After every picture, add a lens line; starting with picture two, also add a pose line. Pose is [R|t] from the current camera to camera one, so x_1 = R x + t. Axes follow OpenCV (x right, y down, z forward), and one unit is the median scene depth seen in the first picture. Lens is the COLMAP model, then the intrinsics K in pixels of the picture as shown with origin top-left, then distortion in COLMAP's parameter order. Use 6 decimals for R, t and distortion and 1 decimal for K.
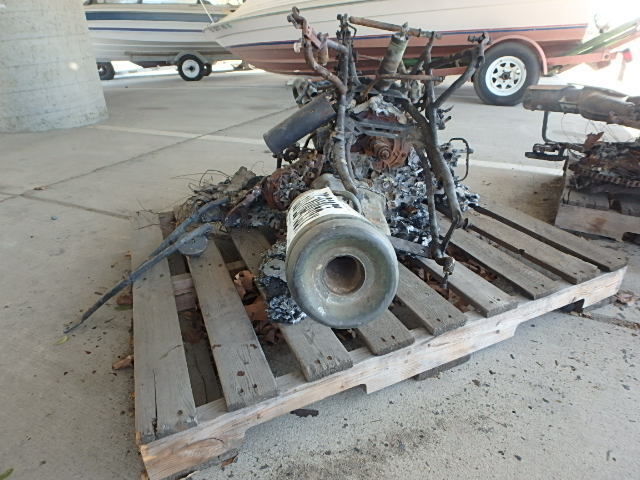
lens RADIAL K [[398.2, 0, 320.0], [0, 398.2, 240.0], [0, 0, 1]] dist [-0.035059, 0.002113]
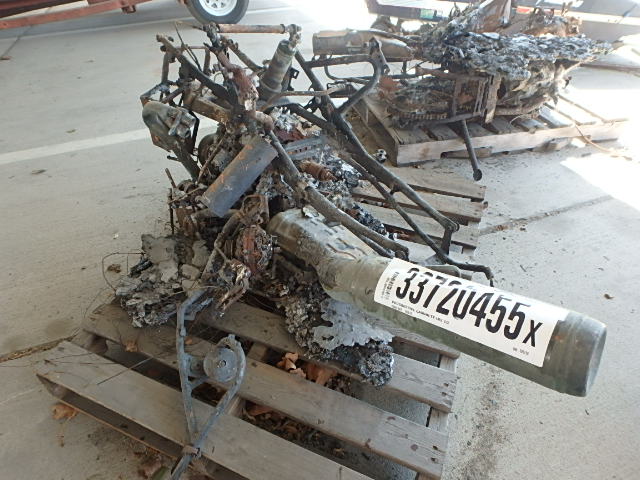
lens RADIAL K [[398.2, 0, 320.0], [0, 398.2, 240.0], [0, 0, 1]] dist [-0.035059, 0.002113]
pose [[0.729902, -0.442585, 0.520924, -0.349932], [0.320353, 0.894695, 0.311278, -0.302257], [-0.603835, -0.060323, 0.794823, 0.154314]]
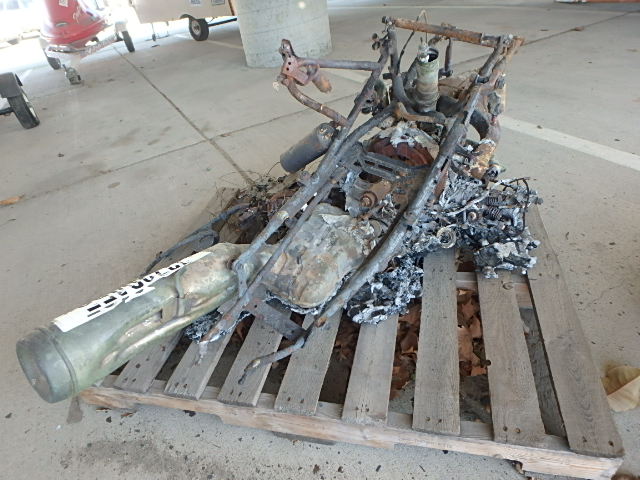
lens RADIAL K [[398.2, 0, 320.0], [0, 398.2, 240.0], [0, 0, 1]] dist [-0.035059, 0.002113]
pose [[0.789315, 0.282209, -0.545288, 0.466163], [-0.158682, 0.951699, 0.262847, -0.274657], [0.593128, -0.120942, 0.795972, 0.160668]]
